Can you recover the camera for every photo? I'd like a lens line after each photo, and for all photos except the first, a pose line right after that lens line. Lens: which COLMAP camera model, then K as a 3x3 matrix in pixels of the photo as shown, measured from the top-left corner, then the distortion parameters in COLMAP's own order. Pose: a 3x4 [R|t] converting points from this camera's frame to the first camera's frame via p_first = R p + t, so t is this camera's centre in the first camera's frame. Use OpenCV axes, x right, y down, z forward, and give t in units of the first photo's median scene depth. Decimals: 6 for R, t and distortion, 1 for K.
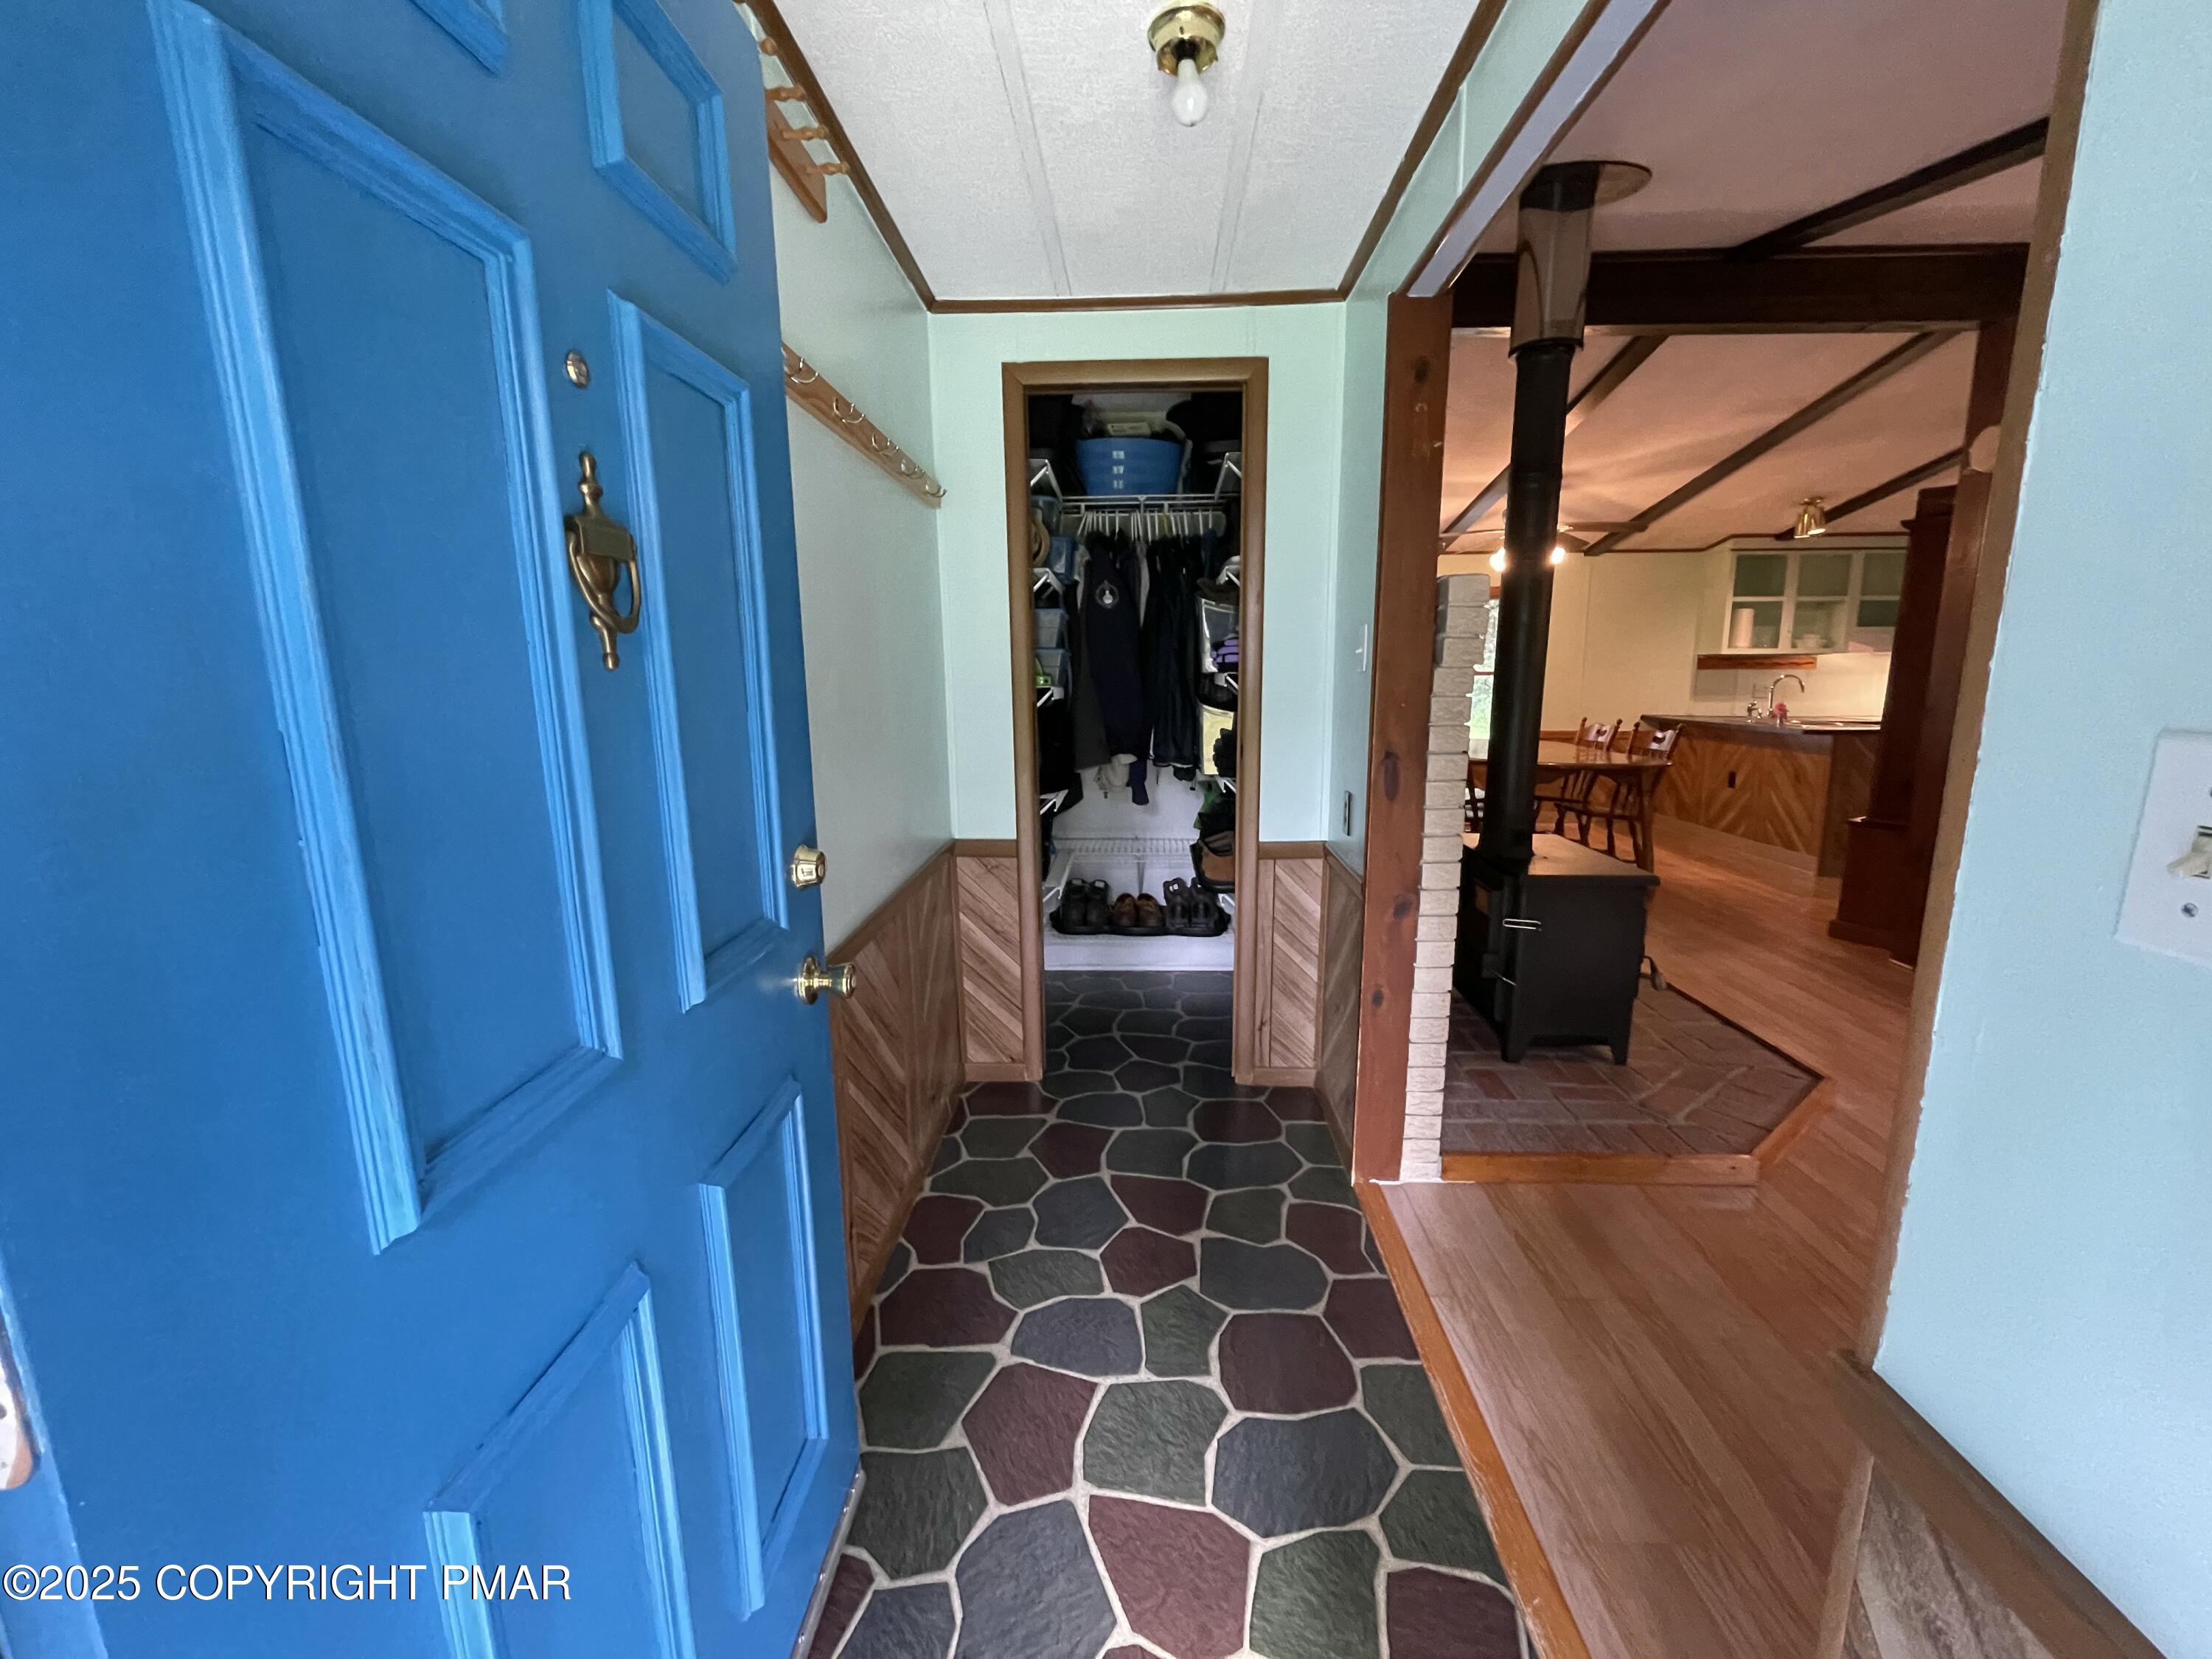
lens RADIAL K [[893.5, 0, 1107.2], [0, 893.5, 836.1], [0, 0, 1]] dist [-0.007672, 0.000187]
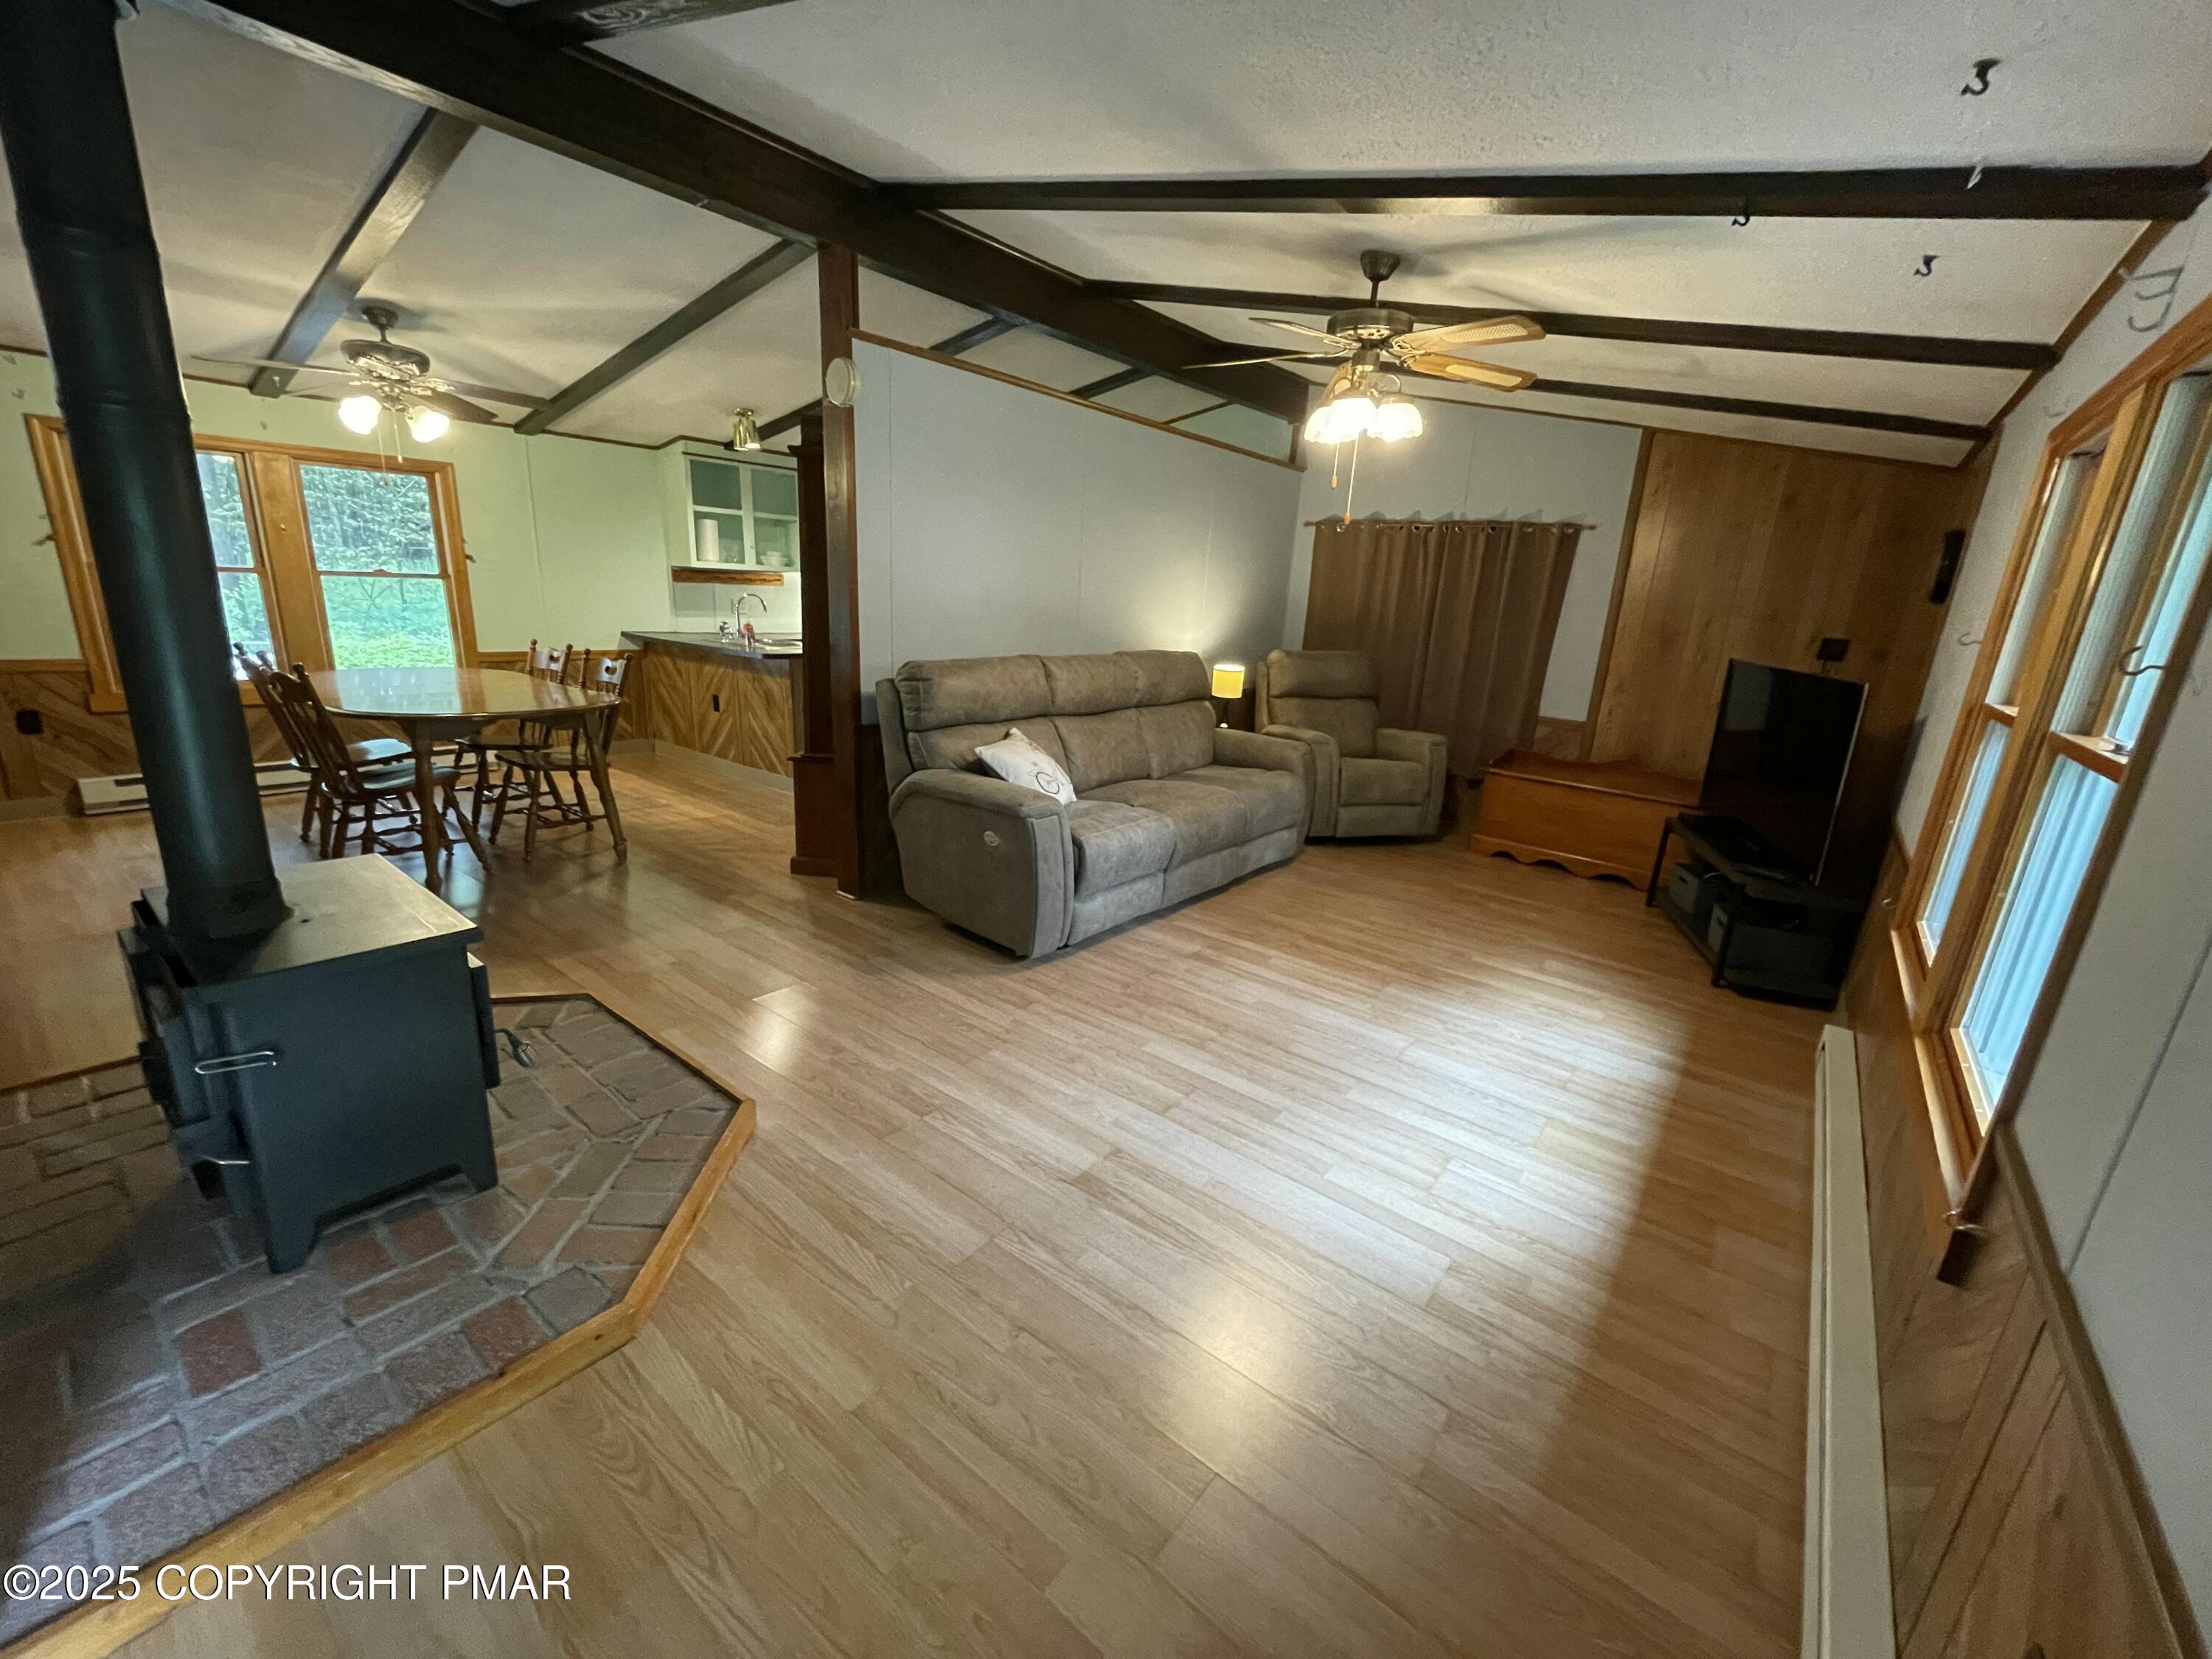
lens RADIAL K [[893.5, 0, 1107.2], [0, 893.5, 836.1], [0, 0, 1]] dist [-0.007672, 0.000187]
pose [[0.581555, -0.177717, 0.793858, 0.155377], [0.083628, 0.983737, 0.158960, -0.039562], [-0.809197, -0.026055, 0.586960, 0.086157]]
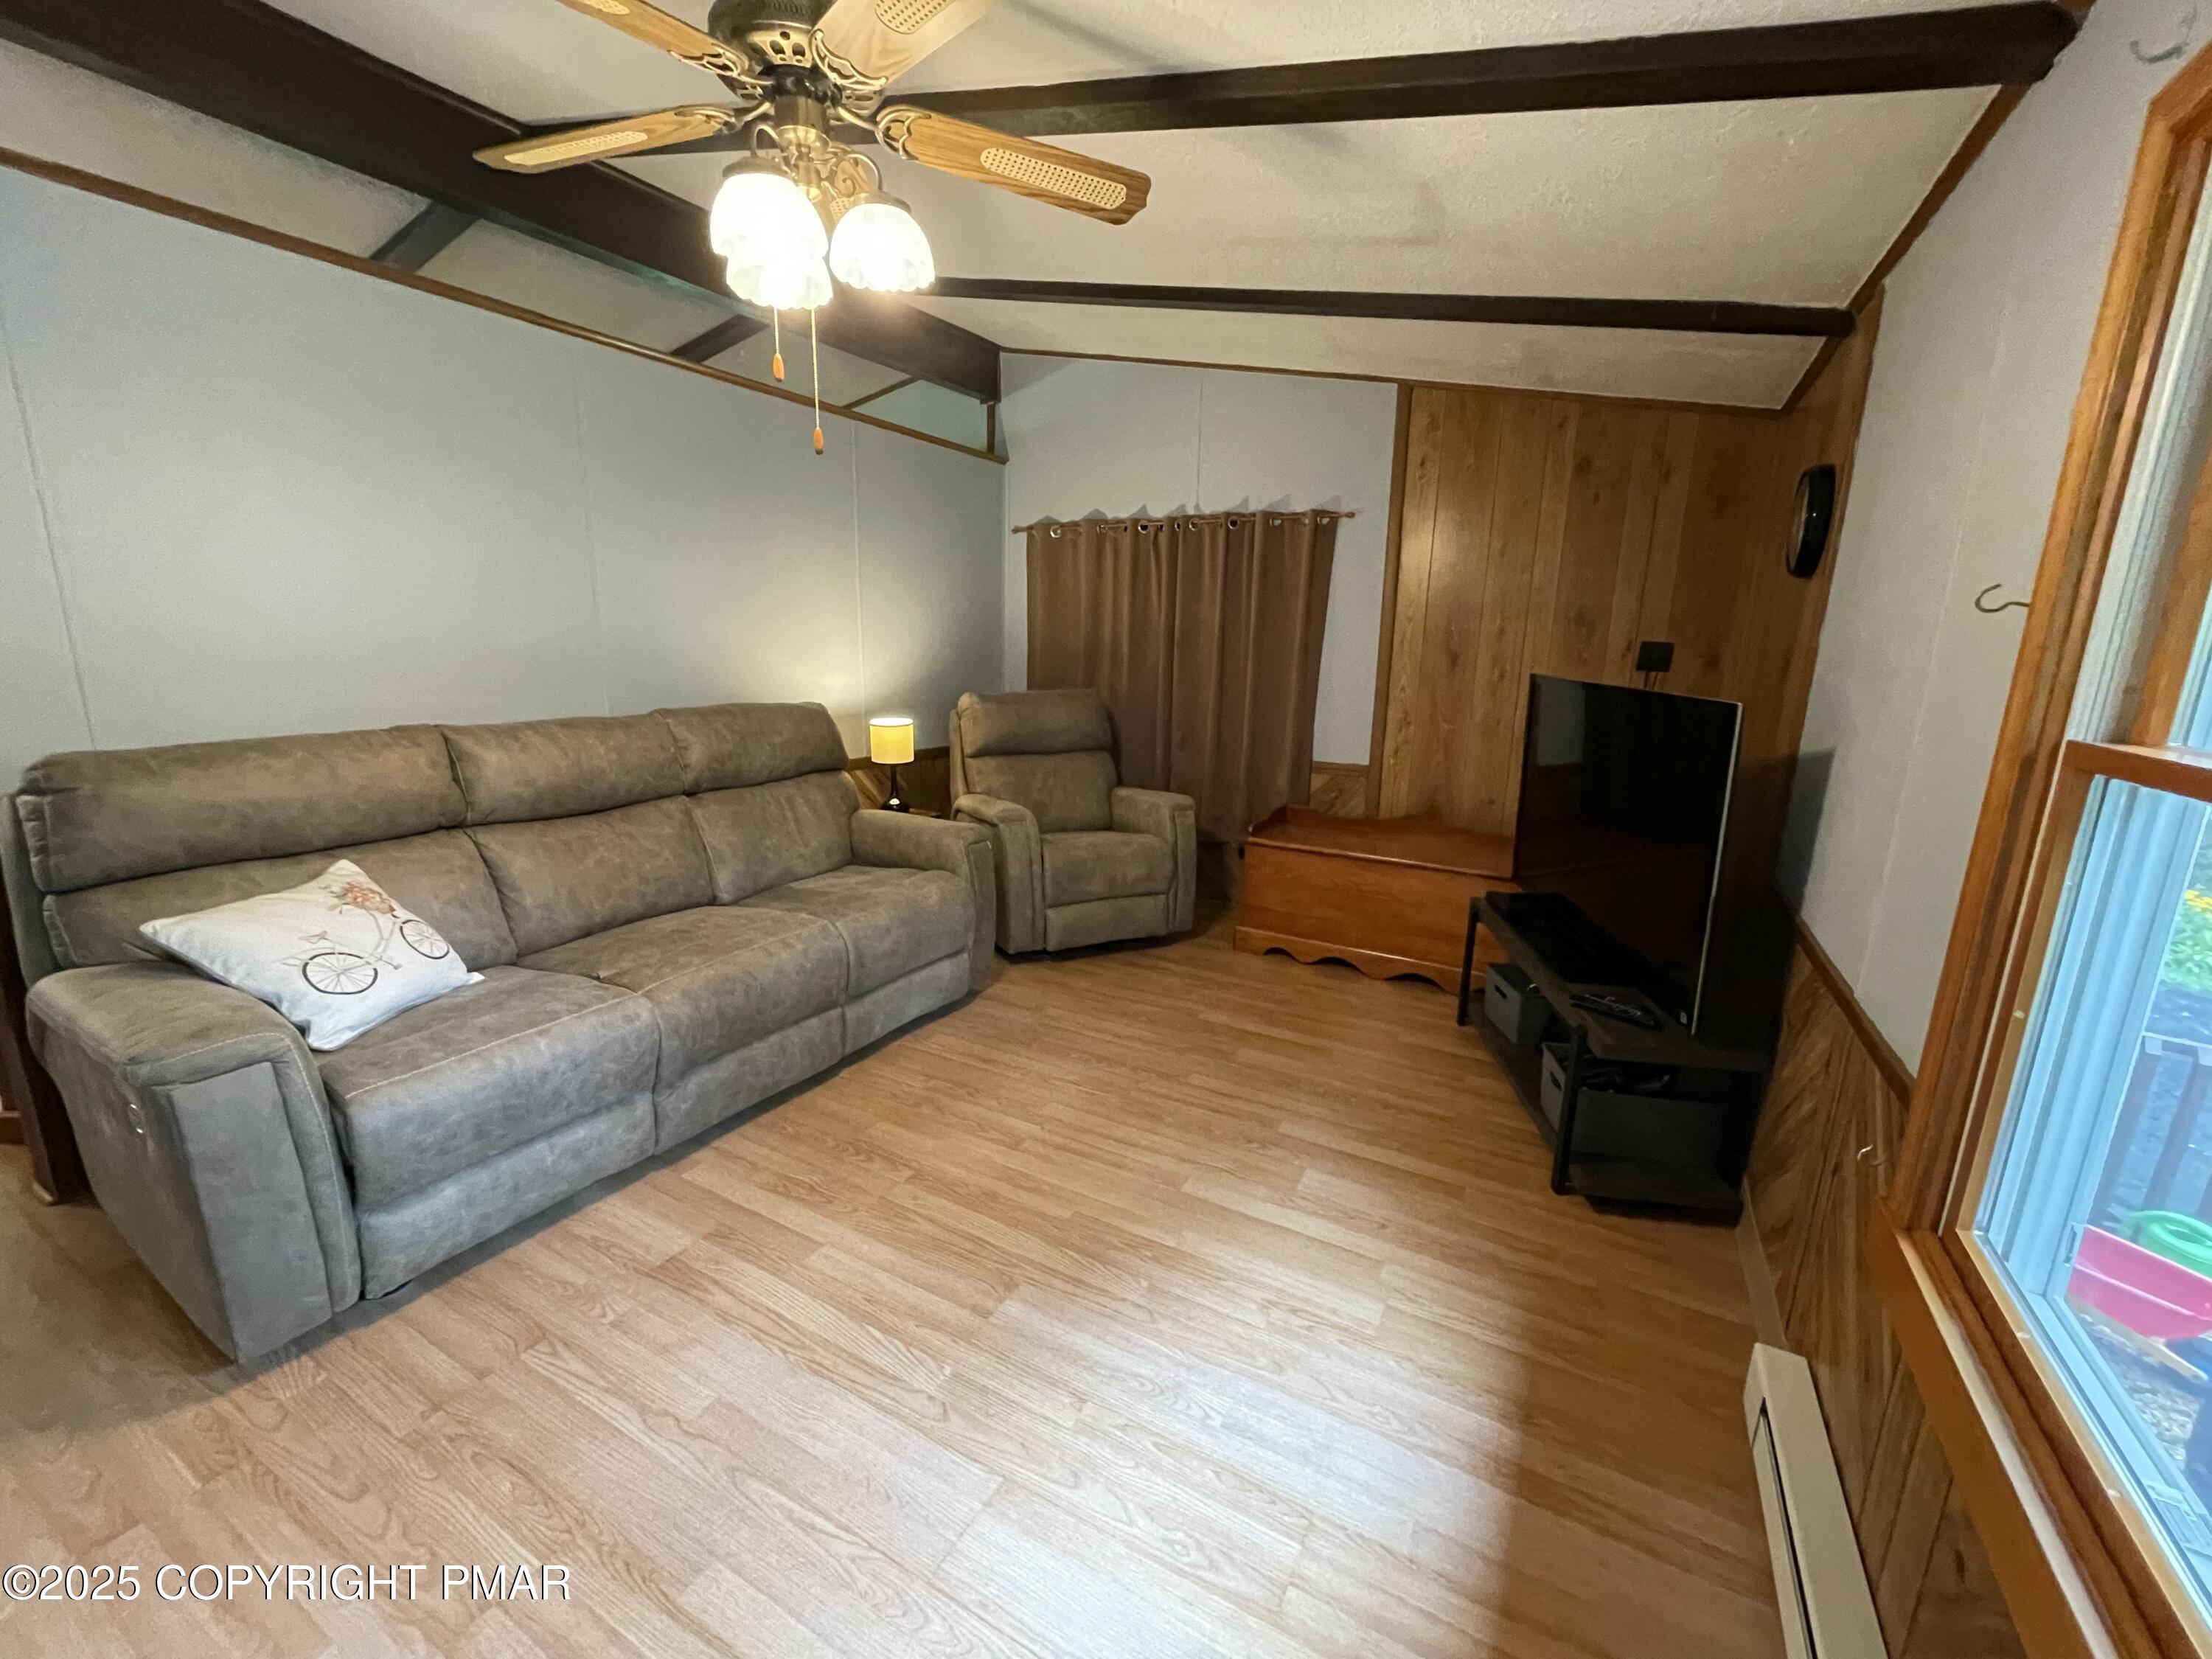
lens RADIAL K [[893.5, 0, 1107.2], [0, 893.5, 836.1], [0, 0, 1]] dist [-0.007672, 0.000187]
pose [[0.447288, -0.177021, 0.876697, 0.448384], [0.139198, 0.982051, 0.127275, -0.032466], [-0.883491, 0.065106, 0.463901, 0.088143]]
